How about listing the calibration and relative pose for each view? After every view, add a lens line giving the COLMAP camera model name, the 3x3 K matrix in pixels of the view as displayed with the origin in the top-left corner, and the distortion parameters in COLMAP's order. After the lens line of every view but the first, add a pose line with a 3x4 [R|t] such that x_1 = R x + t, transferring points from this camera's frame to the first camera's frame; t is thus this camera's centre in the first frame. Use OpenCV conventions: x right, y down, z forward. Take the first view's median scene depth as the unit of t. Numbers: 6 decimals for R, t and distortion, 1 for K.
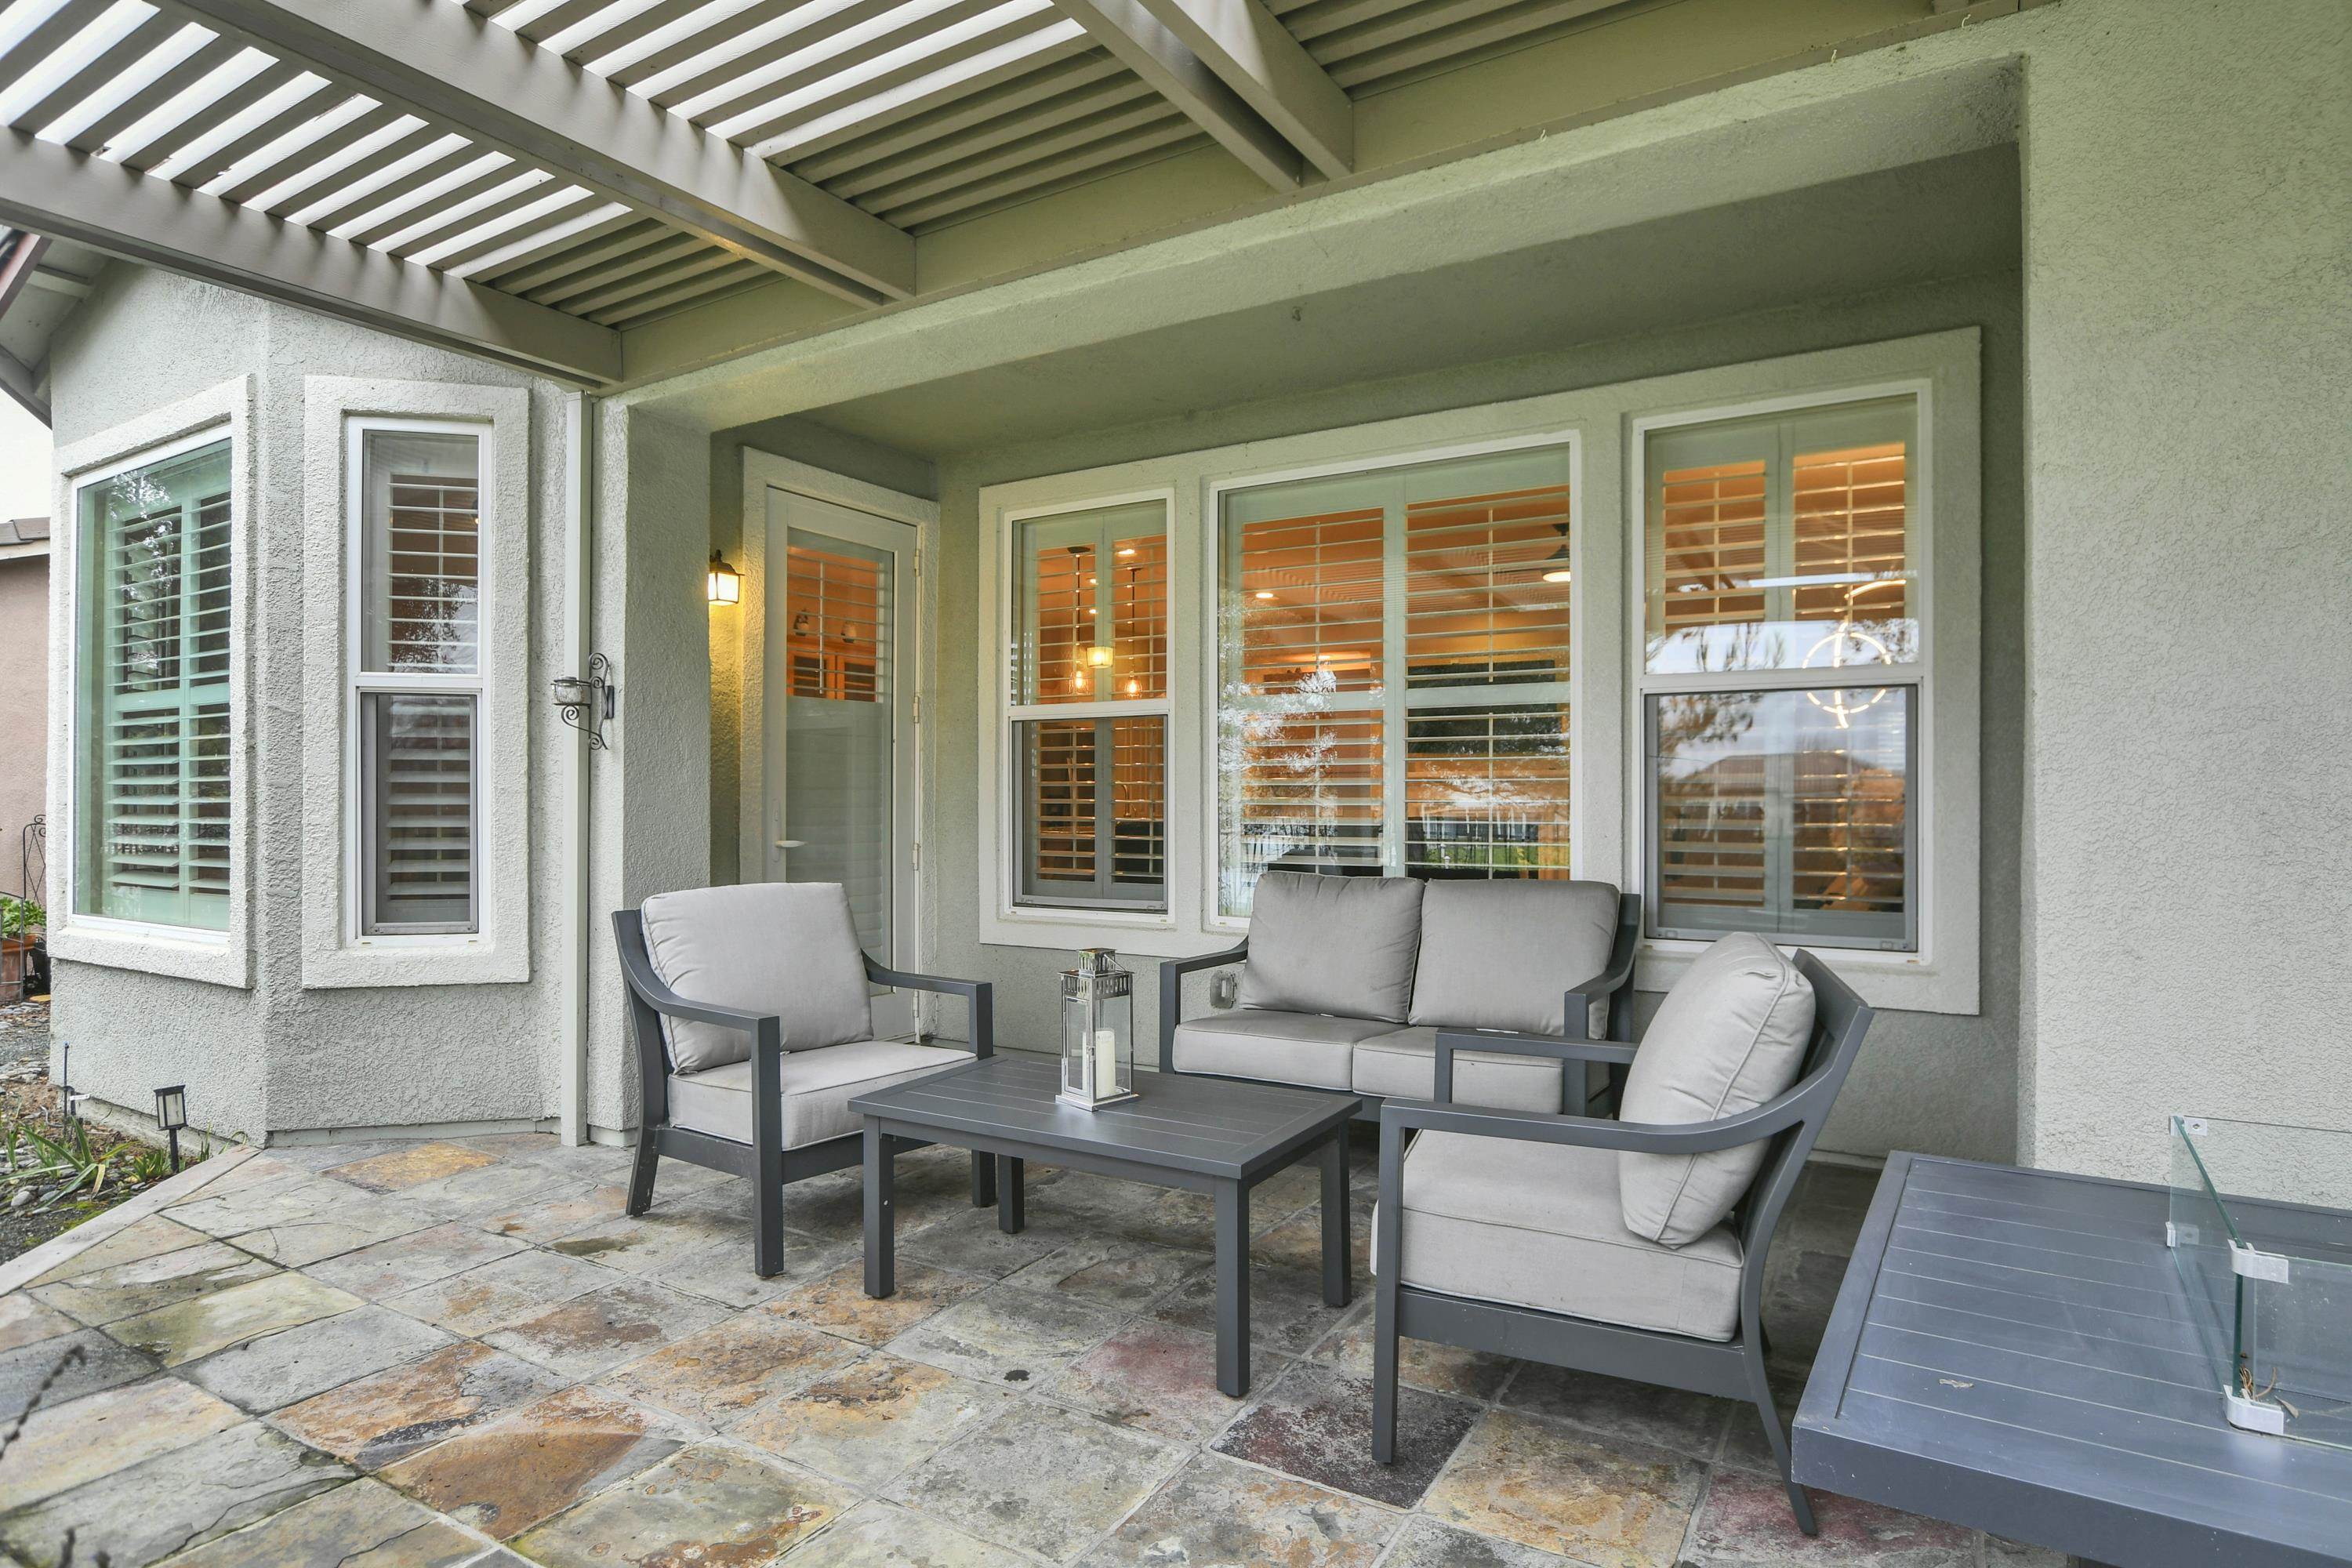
lens RADIAL K [[1262.2, 0, 1198.1], [0, 1262.2, 803.1], [0, 0, 1]] dist [-0.019606, 0.002243]
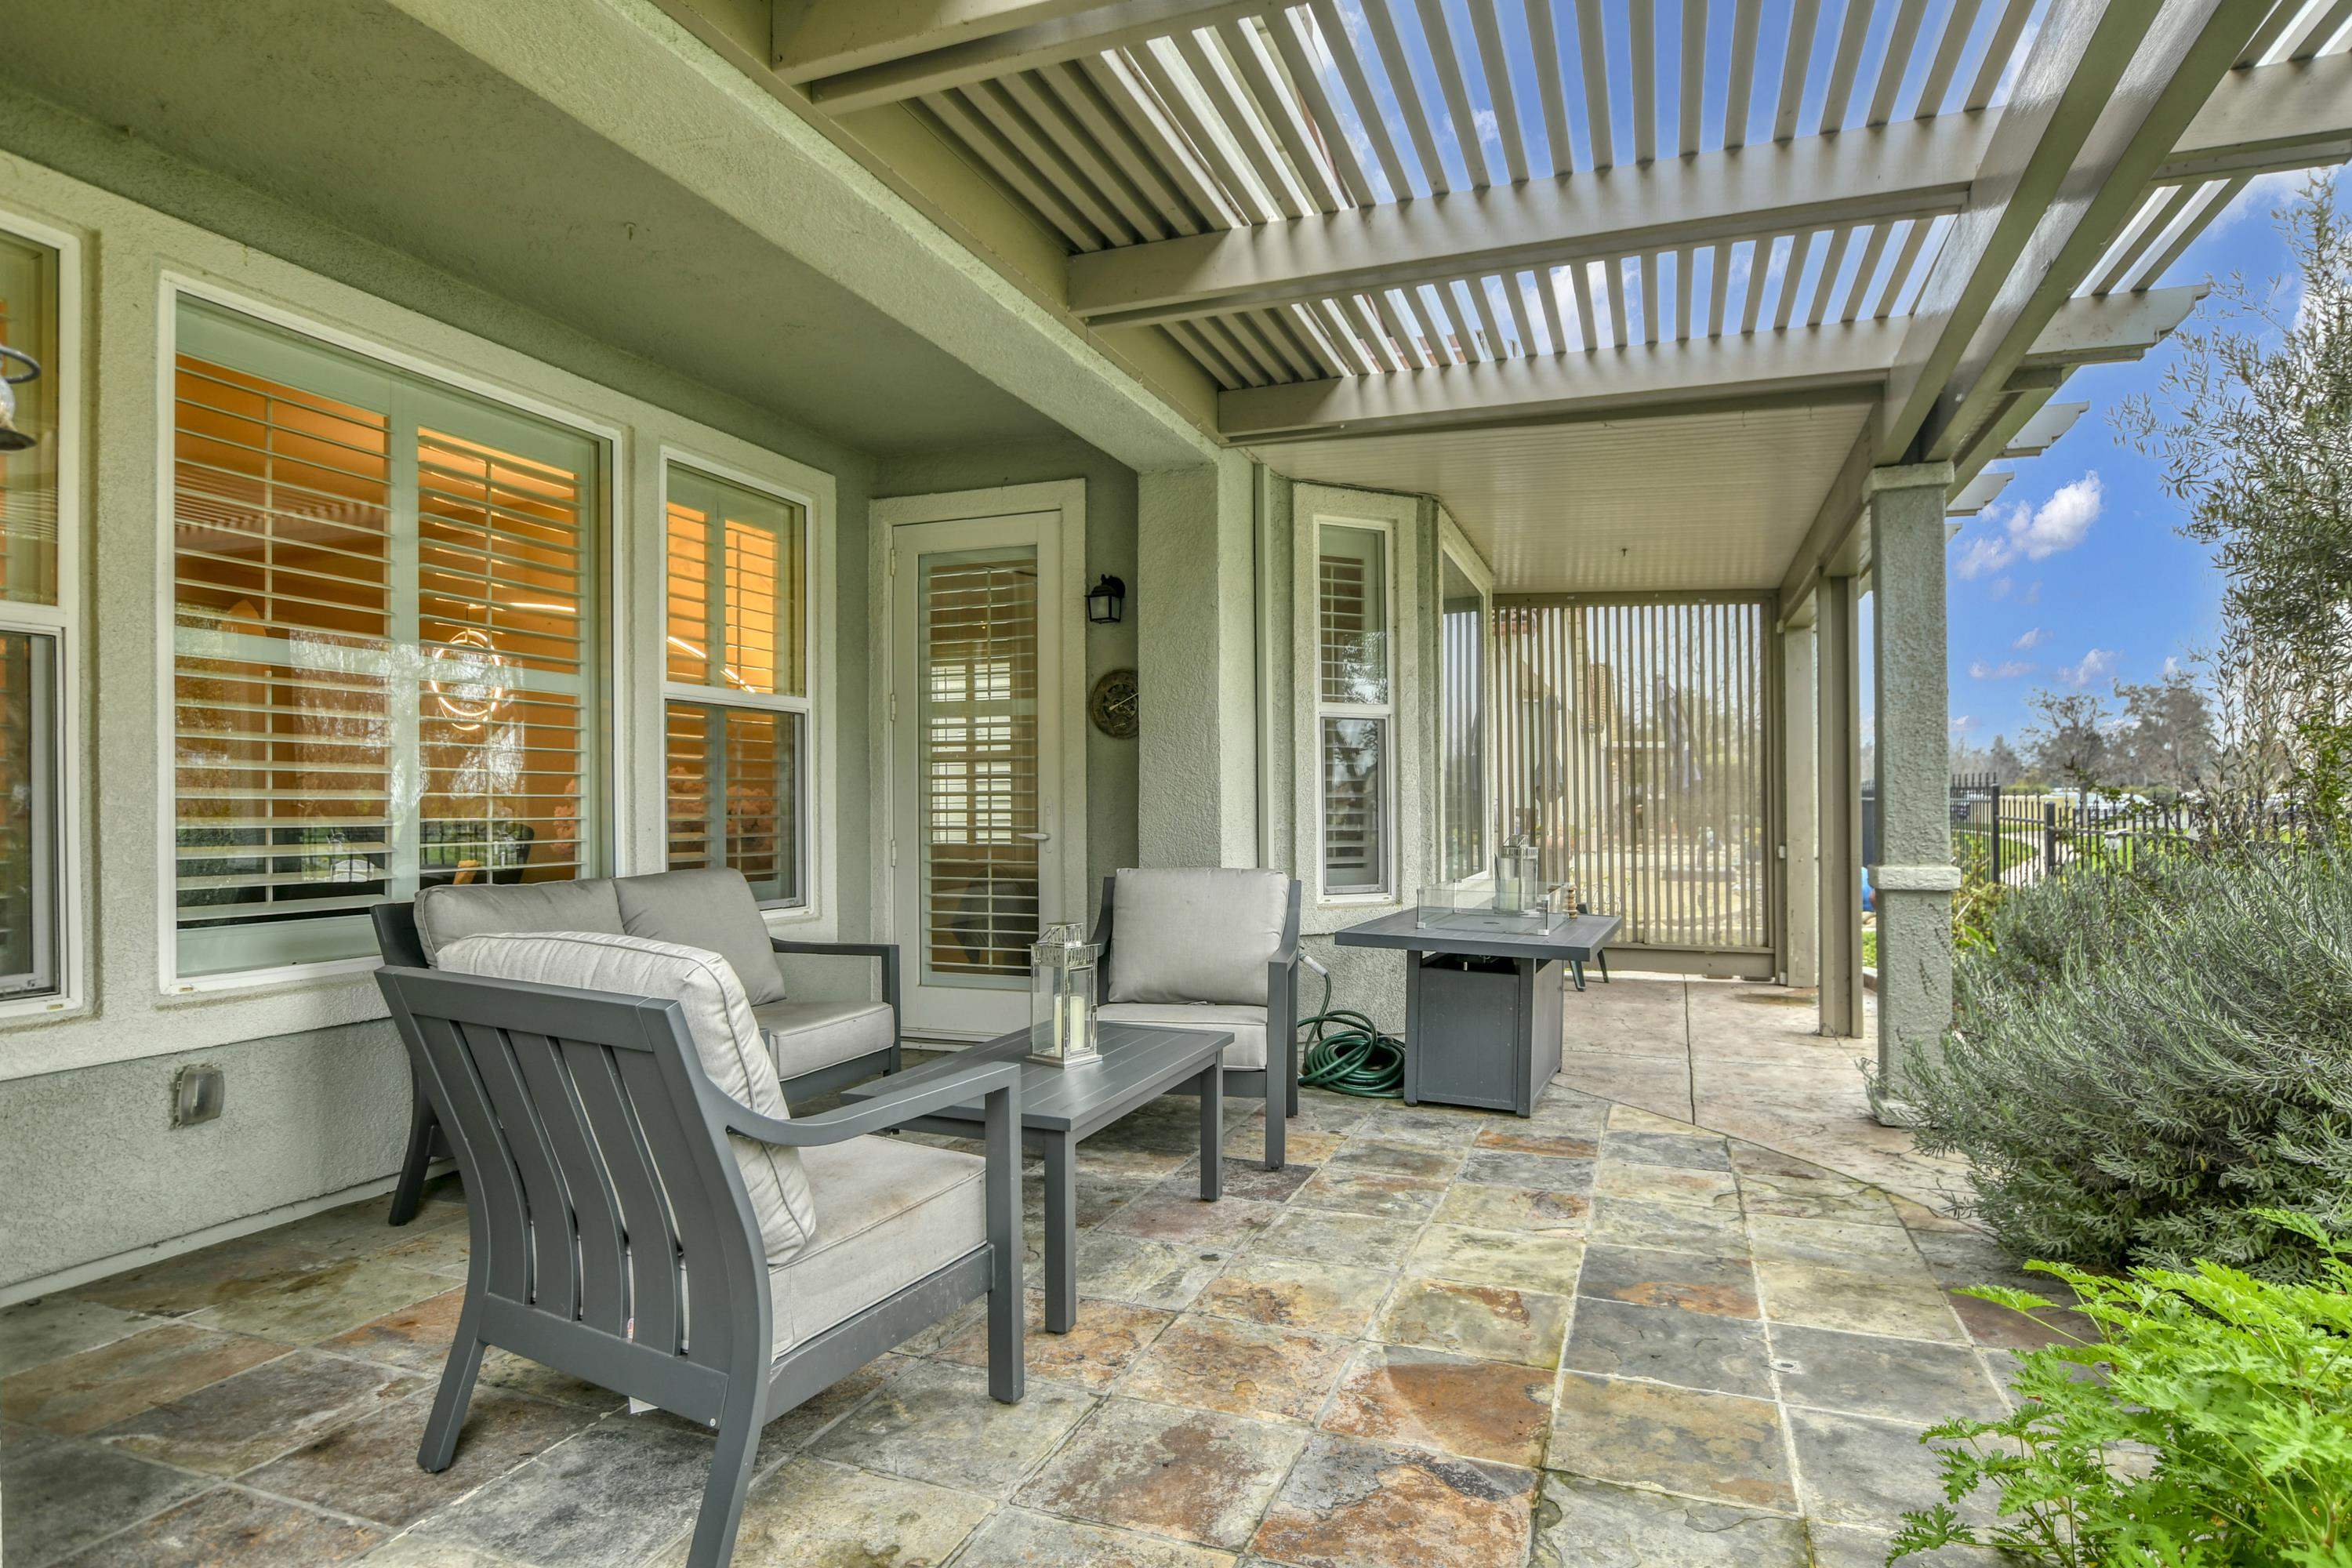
lens RADIAL K [[1262.2, 0, 1198.1], [0, 1262.2, 803.1], [0, 0, 1]] dist [-0.019606, 0.002243]
pose [[-0.186426, 0.003496, 0.982463, -0.822698], [0.000636, 0.999994, -0.003438, 0.006710], [-0.982469, -0.000016, -0.186427, 0.749578]]
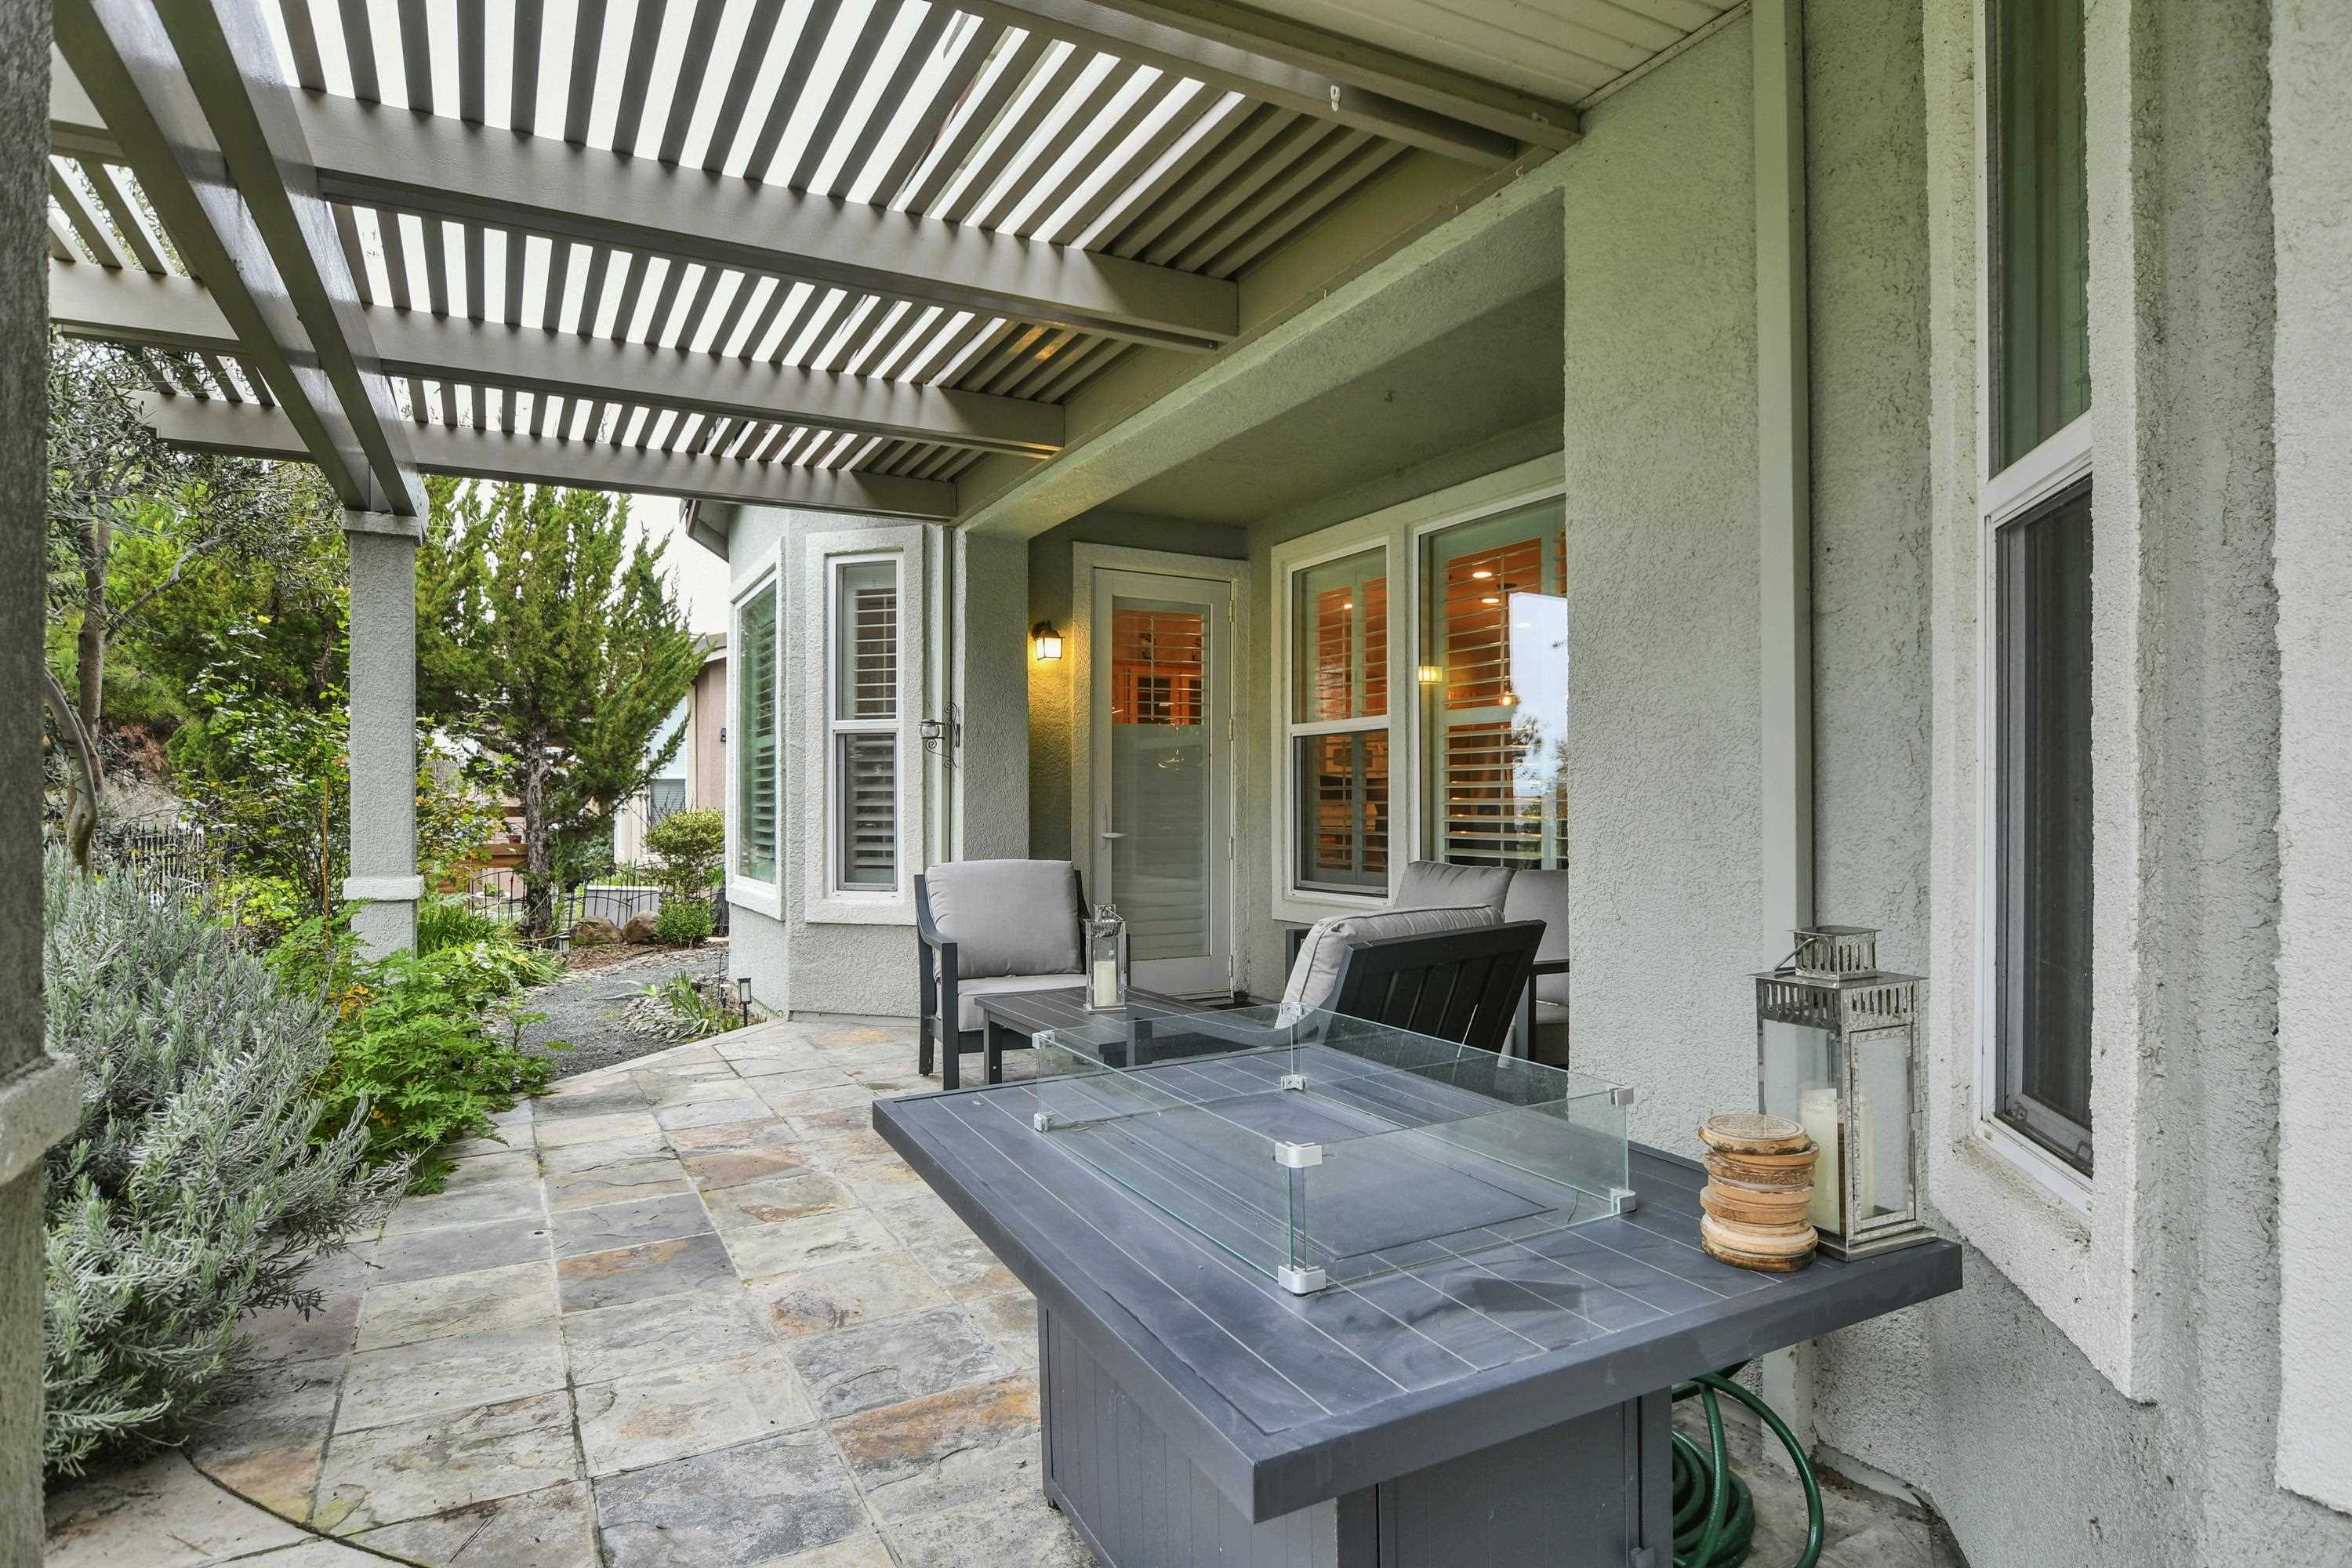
lens RADIAL K [[1246.7, 0, 1173.7], [0, 1246.7, 809.0], [0, 0, 1]] dist [-0.035710, -0.000042]
pose [[0.863747, -0.001457, -0.503924, 0.477249], [0.001814, 0.999998, 0.000218, 0.005610], [0.503923, -0.001102, 0.863748, -0.123780]]
